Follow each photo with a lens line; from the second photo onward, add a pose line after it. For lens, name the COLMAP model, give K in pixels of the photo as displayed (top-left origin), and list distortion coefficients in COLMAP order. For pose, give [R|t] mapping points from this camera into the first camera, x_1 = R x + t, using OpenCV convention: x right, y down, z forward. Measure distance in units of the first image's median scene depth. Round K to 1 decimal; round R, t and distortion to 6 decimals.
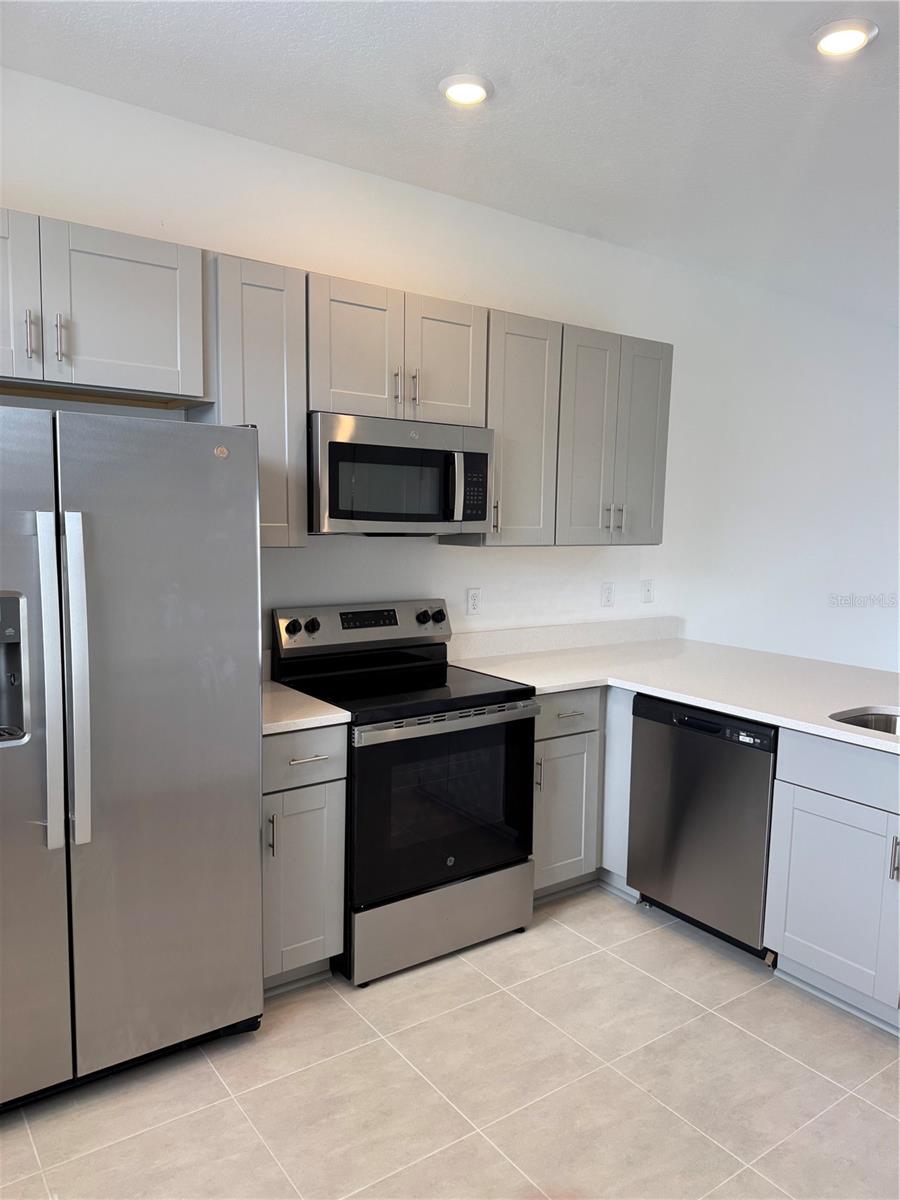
lens RADIAL K [[840.9, 0, 458.2], [0, 840.9, 597.6], [0, 0, 1]] dist [0.000849, -0.011359]
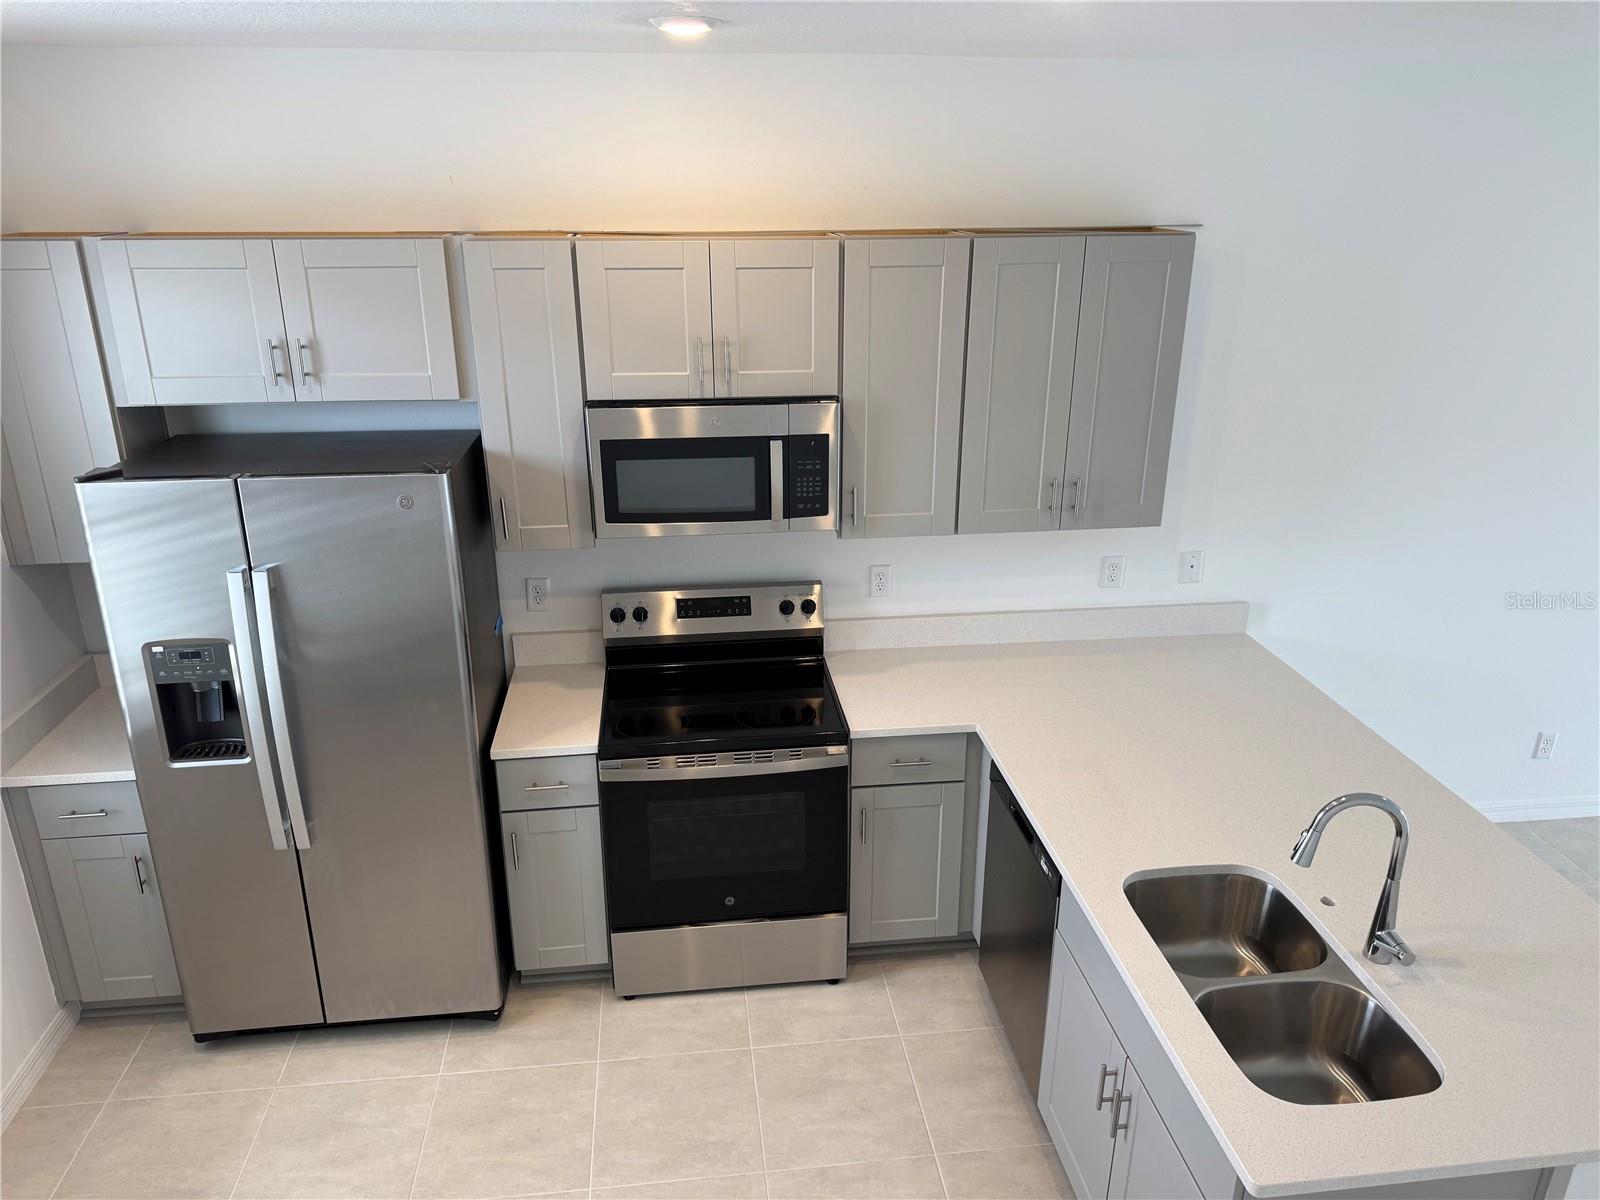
lens RADIAL K [[1121.2, 0, 809.2], [0, 1121.2, 595.6], [0, 0, 1]] dist [0.000849, -0.011359]
pose [[0.876817, 0.148566, -0.457297, 0.548263], [-0.031531, 0.966787, 0.253631, -0.305360], [0.479790, -0.207969, 0.852379, 0.068451]]
